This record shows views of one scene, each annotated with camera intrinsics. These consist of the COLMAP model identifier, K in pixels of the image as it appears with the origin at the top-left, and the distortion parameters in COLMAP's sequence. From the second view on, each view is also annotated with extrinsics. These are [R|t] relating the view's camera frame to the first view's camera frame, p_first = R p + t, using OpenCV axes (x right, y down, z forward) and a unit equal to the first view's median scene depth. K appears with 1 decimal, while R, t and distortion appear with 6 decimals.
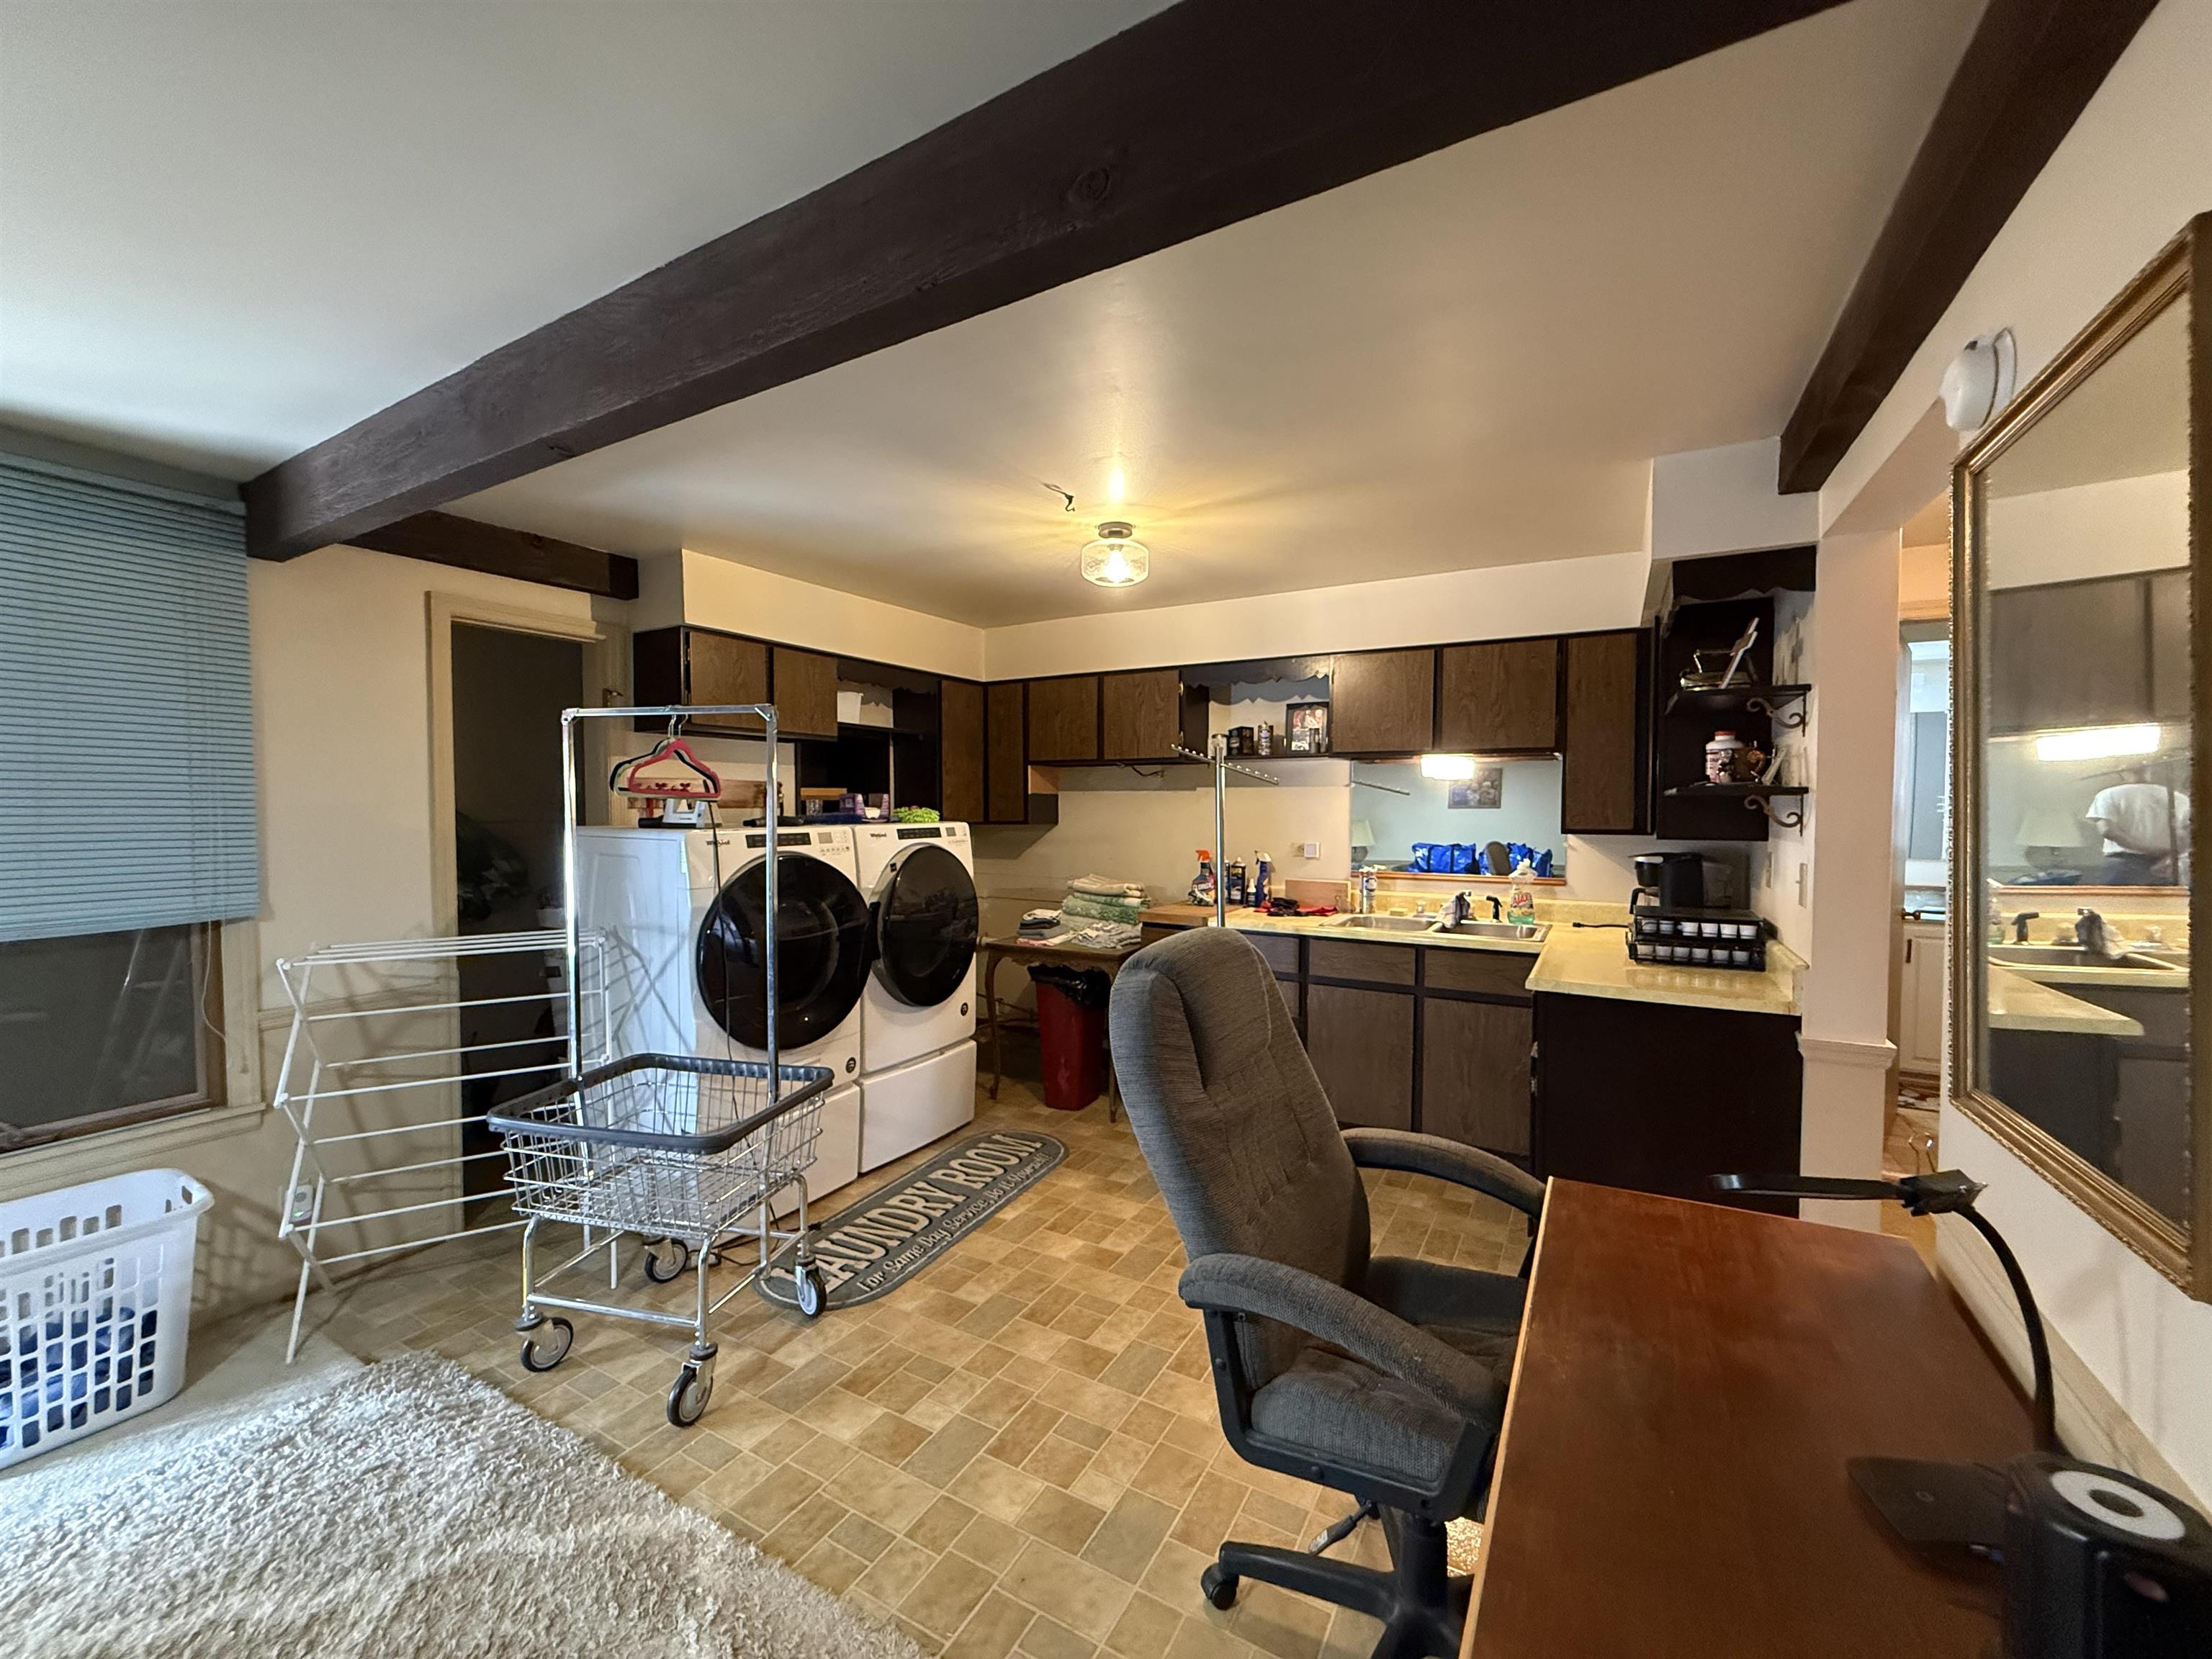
lens RADIAL K [[884.5, 0, 1106.4], [0, 884.5, 825.0], [0, 0, 1]] dist [0.000465, 0.000223]
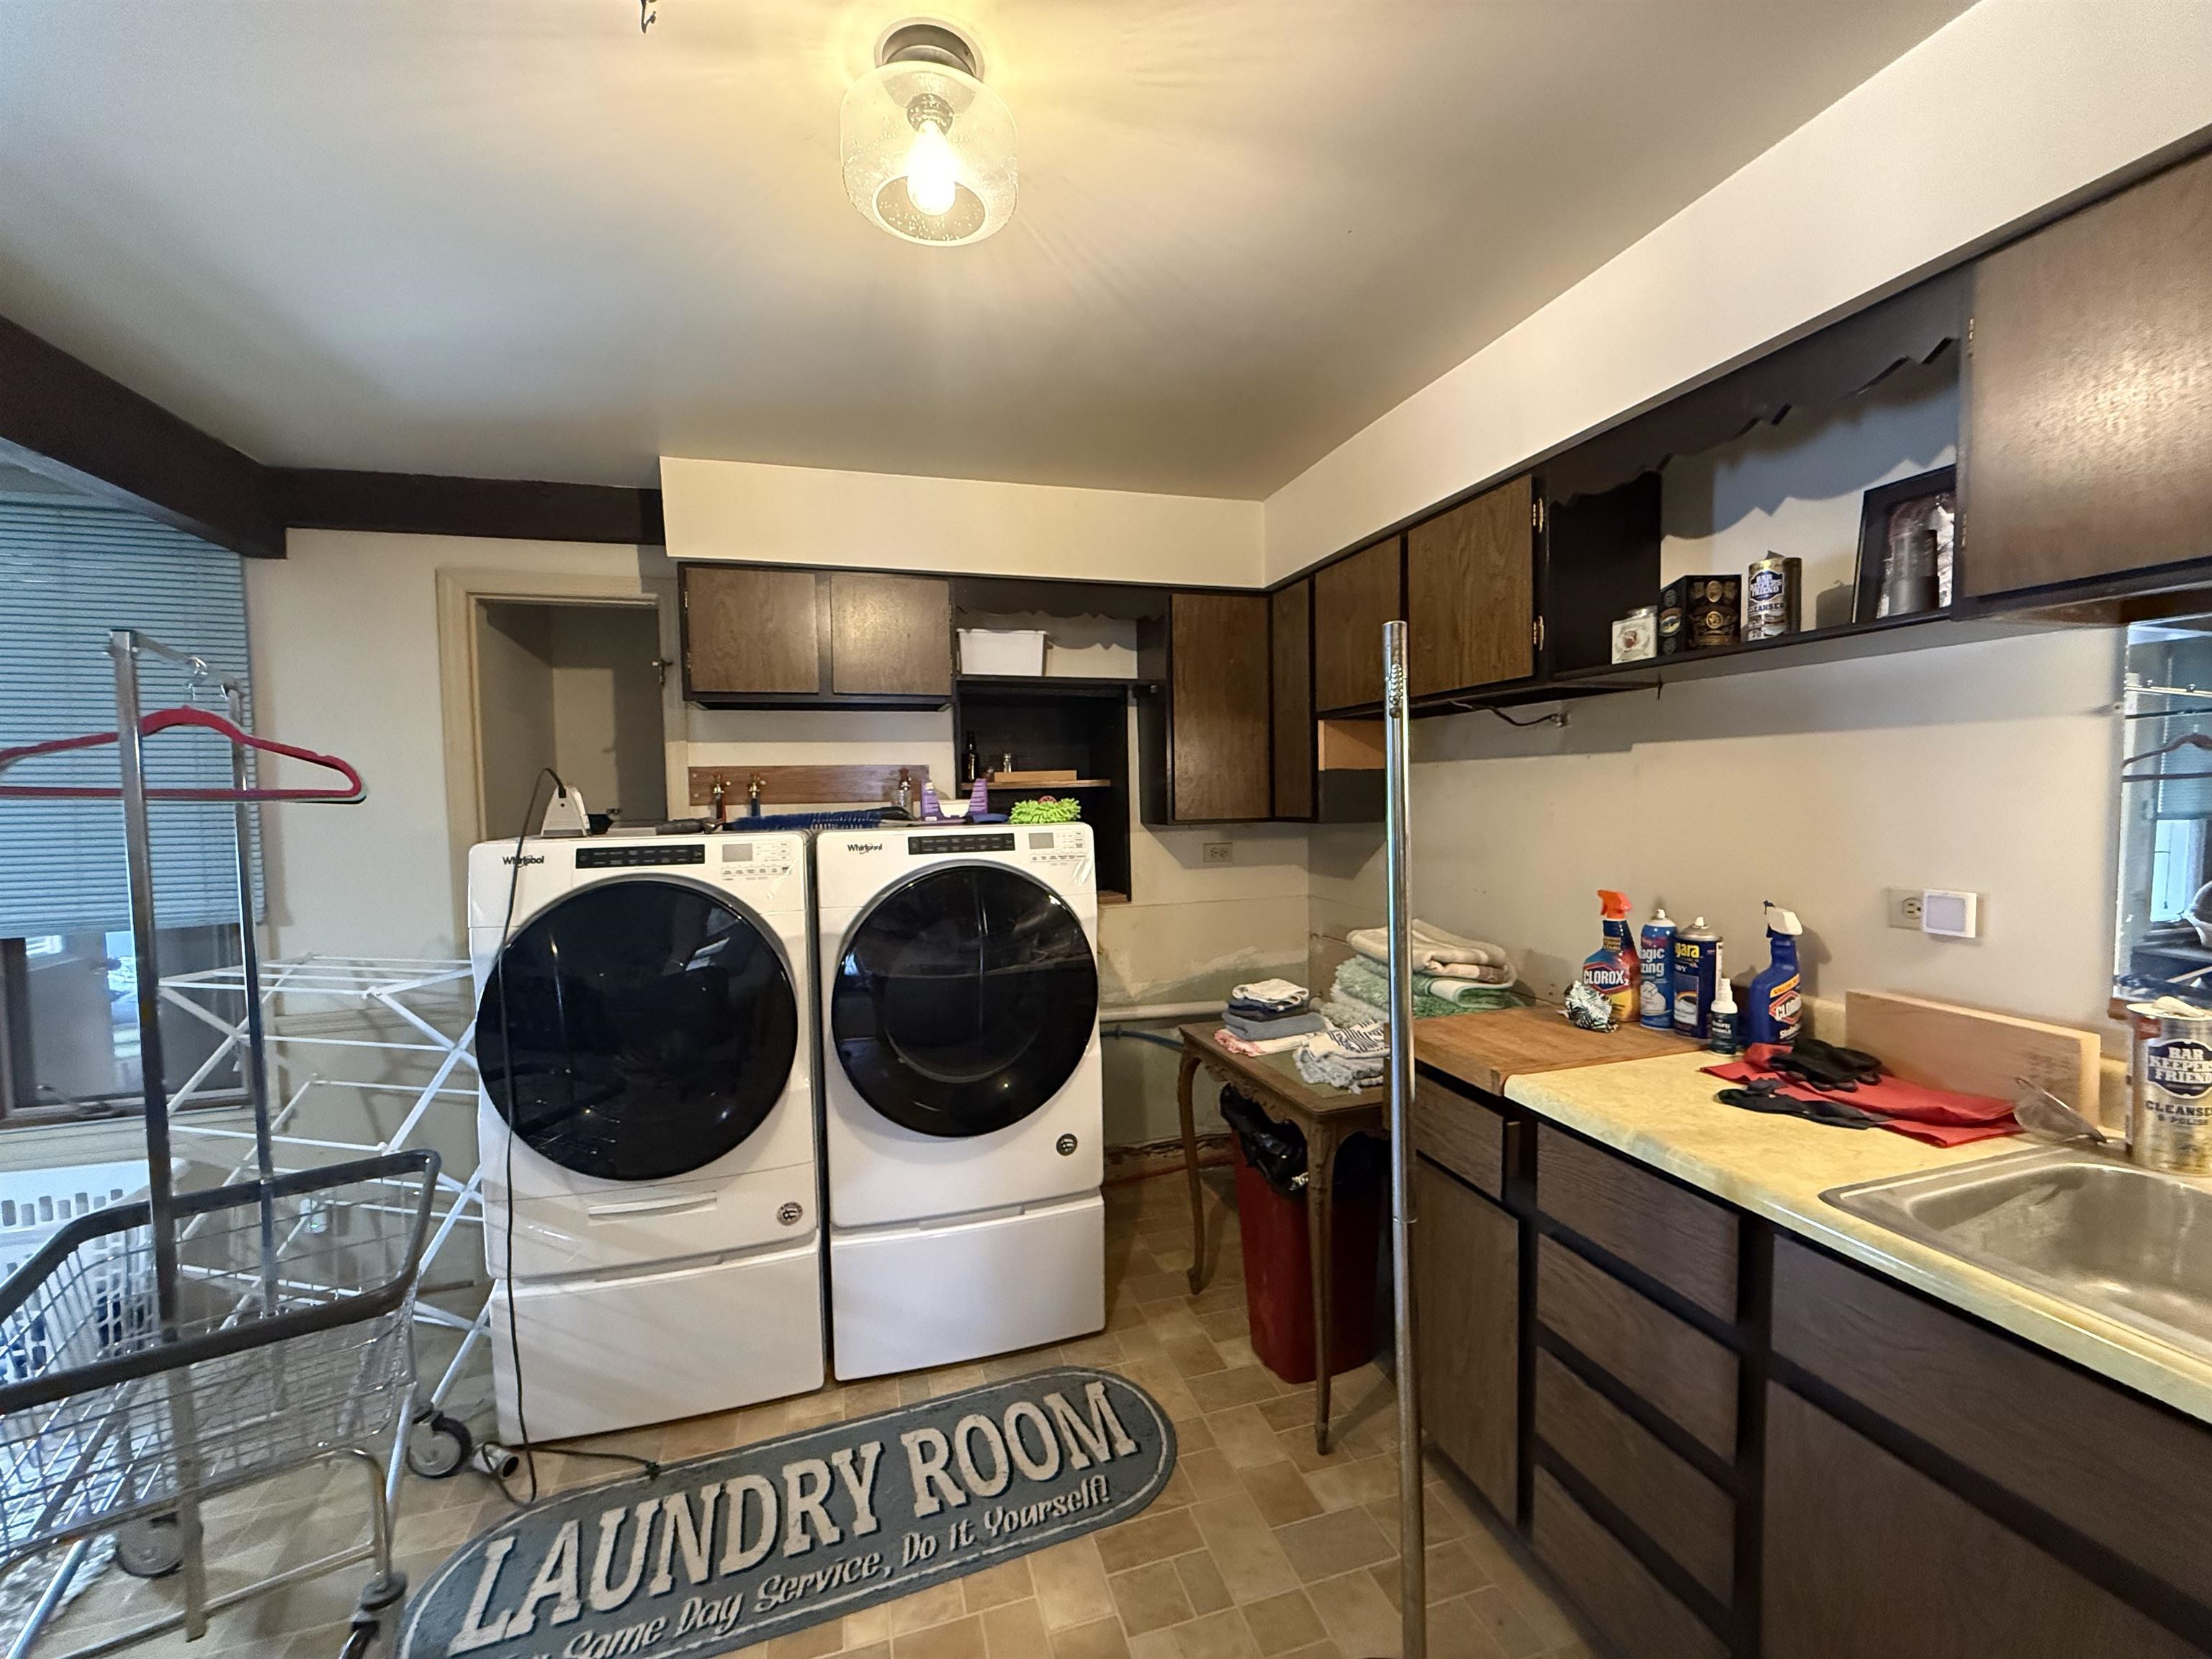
lens RADIAL K [[884.5, 0, 1104.0], [0, 884.5, 827.6], [0, 0, 1]] dist [0.000465, 0.000223]
pose [[0.722304, 0.014003, -0.691434, 0.268370], [0.002988, 0.999722, 0.023367, -0.014963], [0.691569, -0.018944, 0.722062, 0.622899]]
